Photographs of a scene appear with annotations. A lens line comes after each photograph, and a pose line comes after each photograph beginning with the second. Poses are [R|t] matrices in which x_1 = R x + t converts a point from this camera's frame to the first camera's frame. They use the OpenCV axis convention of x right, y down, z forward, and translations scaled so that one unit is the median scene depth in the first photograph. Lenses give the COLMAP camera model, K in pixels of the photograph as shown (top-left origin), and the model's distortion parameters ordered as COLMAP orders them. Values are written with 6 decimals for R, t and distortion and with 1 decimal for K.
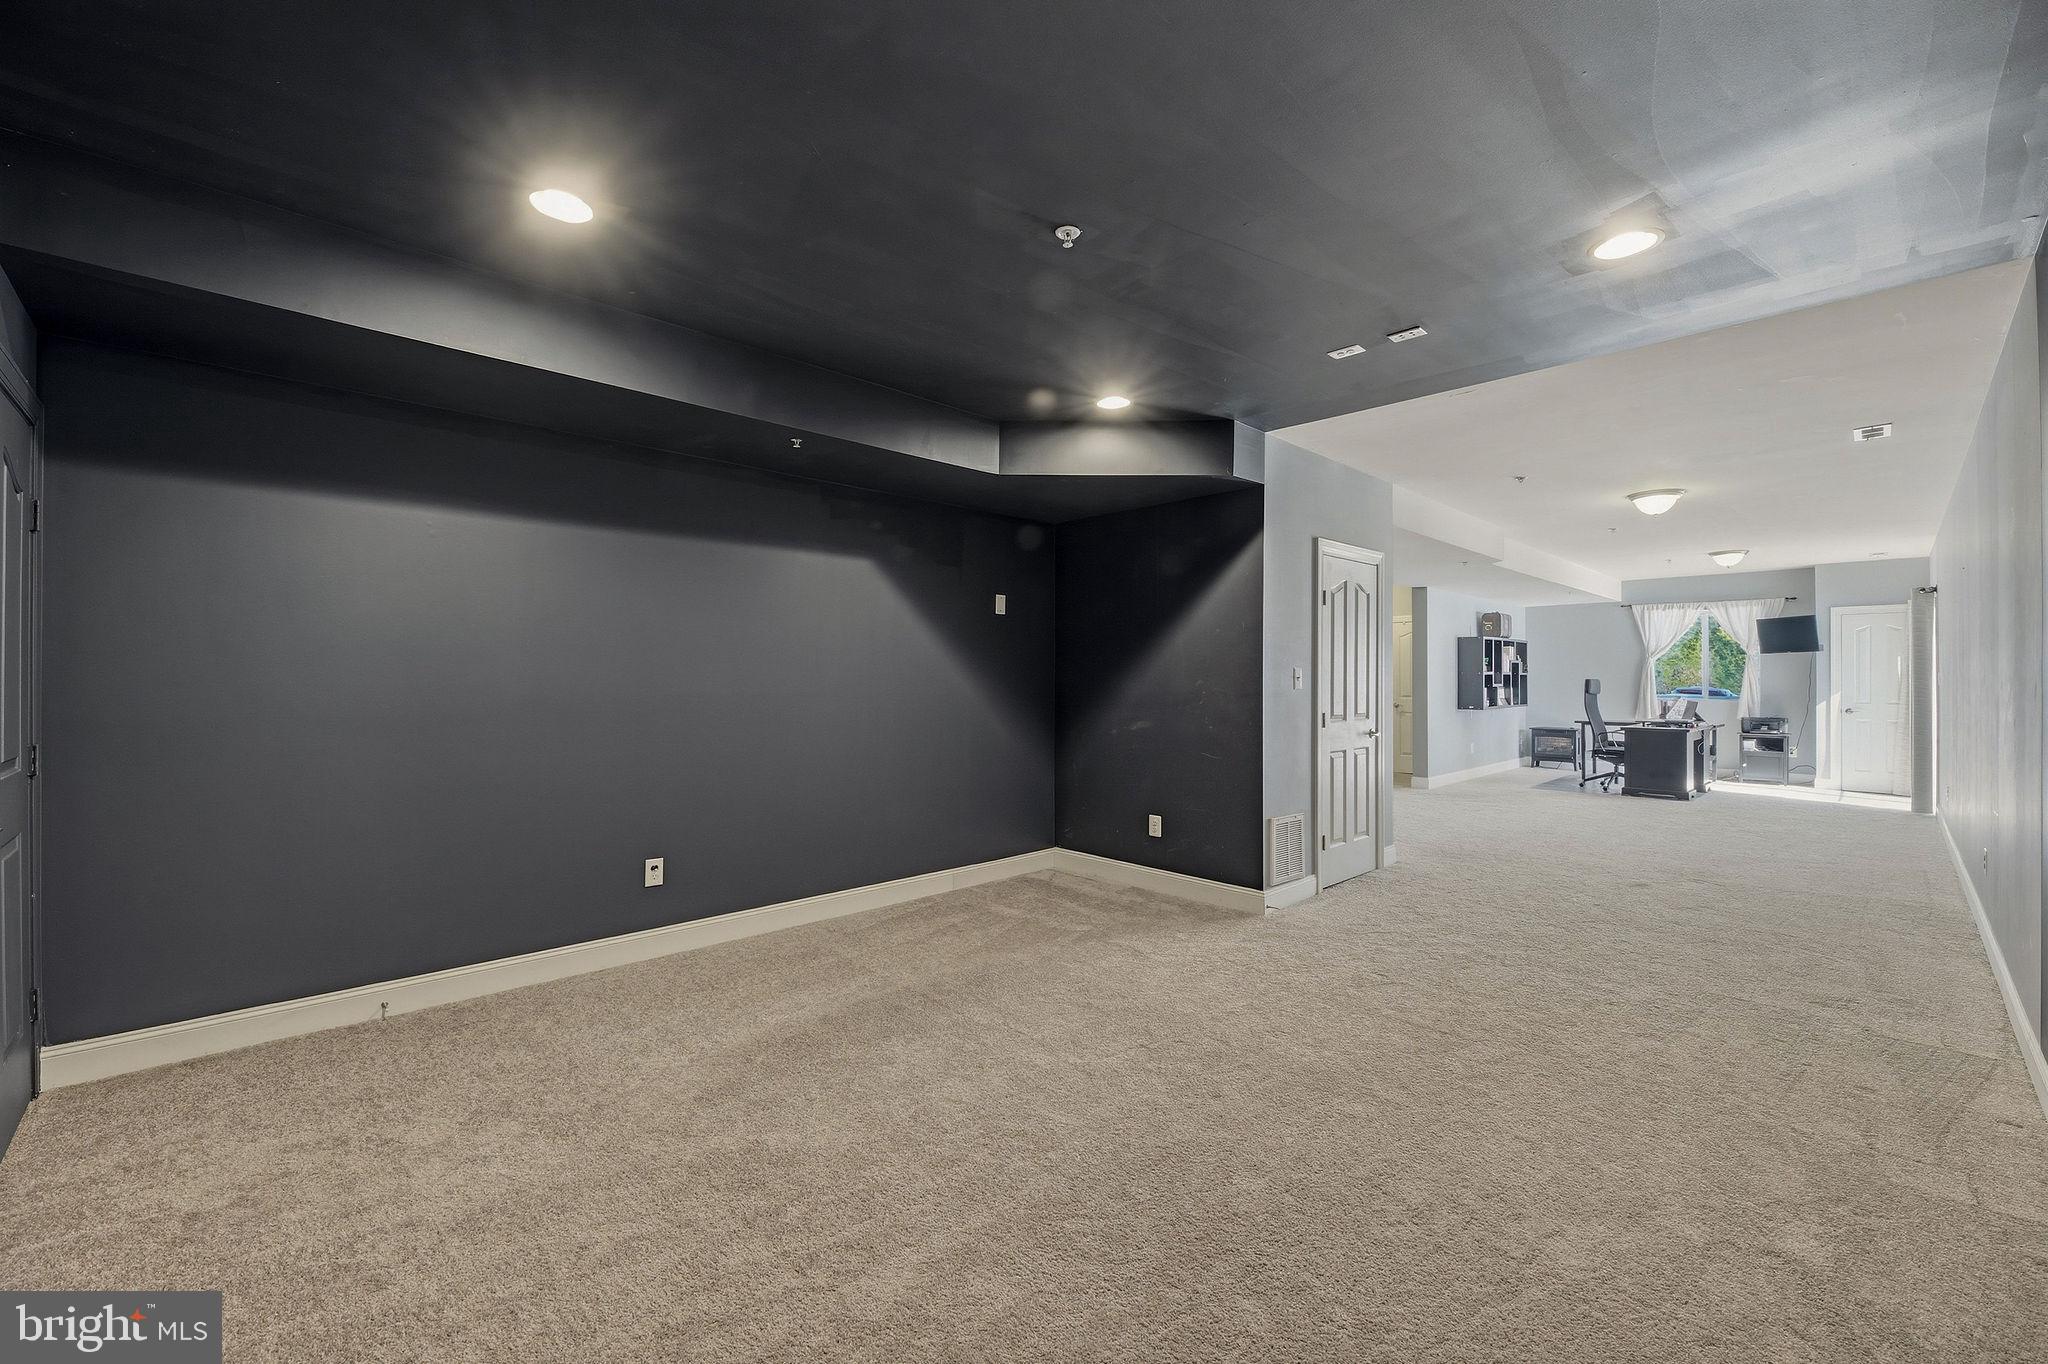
lens RADIAL K [[844.6, 0, 1014.2], [0, 844.6, 681.5], [0, 0, 1]] dist [-0.005421, -0.002515]
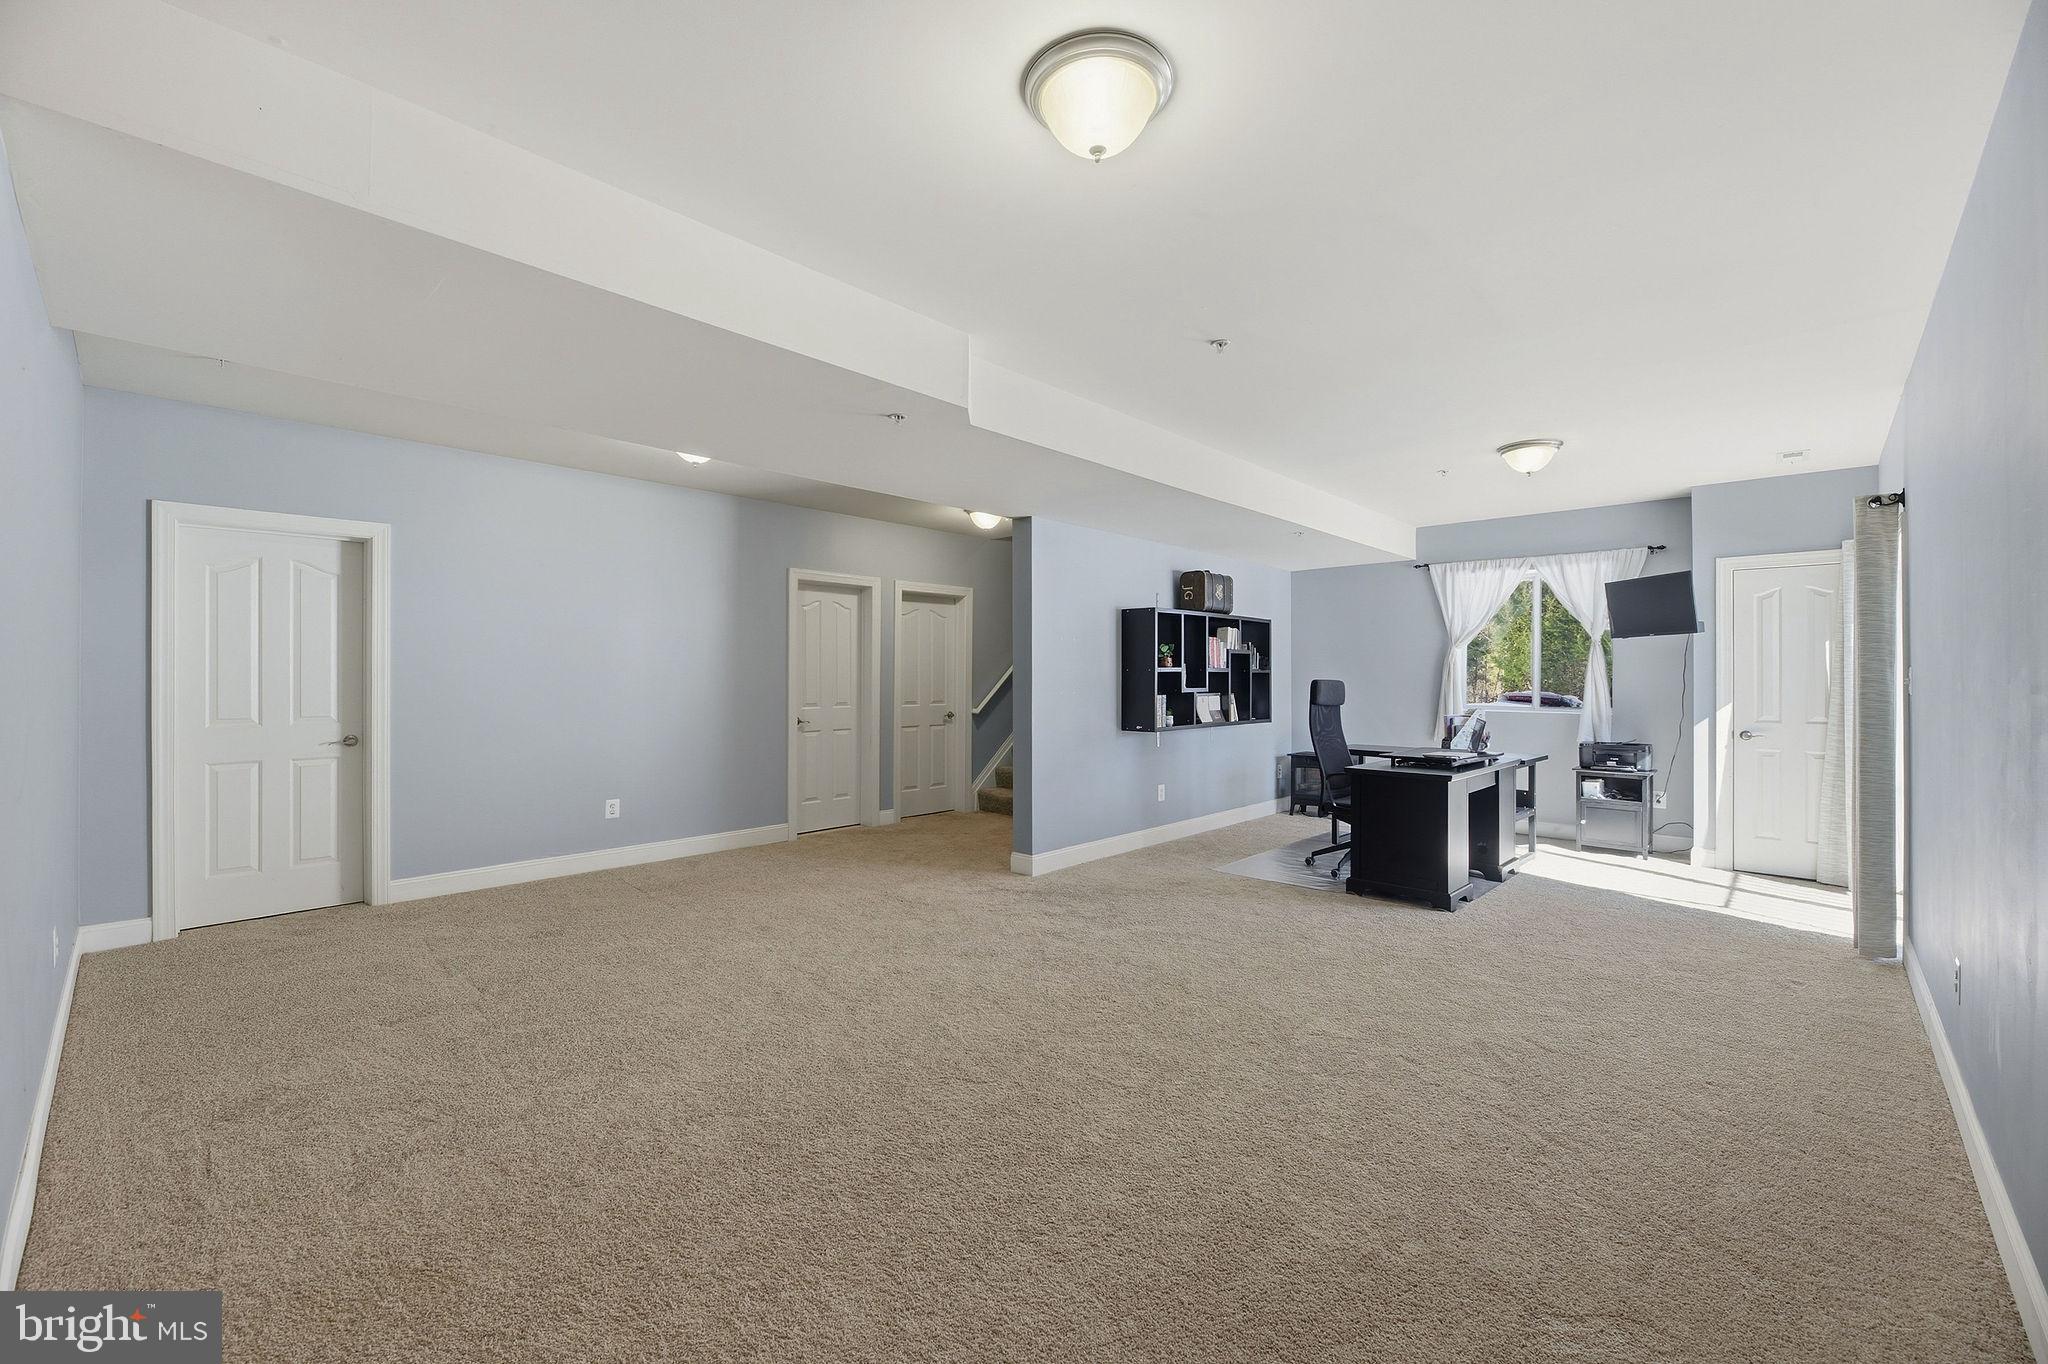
lens RADIAL K [[844.6, 0, 1022.3], [0, 844.6, 681.0], [0, 0, 1]] dist [-0.005421, -0.002515]
pose [[0.998325, 0.000533, 0.057844, 0.427629], [-0.000564, 1.000000, 0.000519, -0.002196], [-0.057844, -0.000551, 0.998326, 0.414687]]
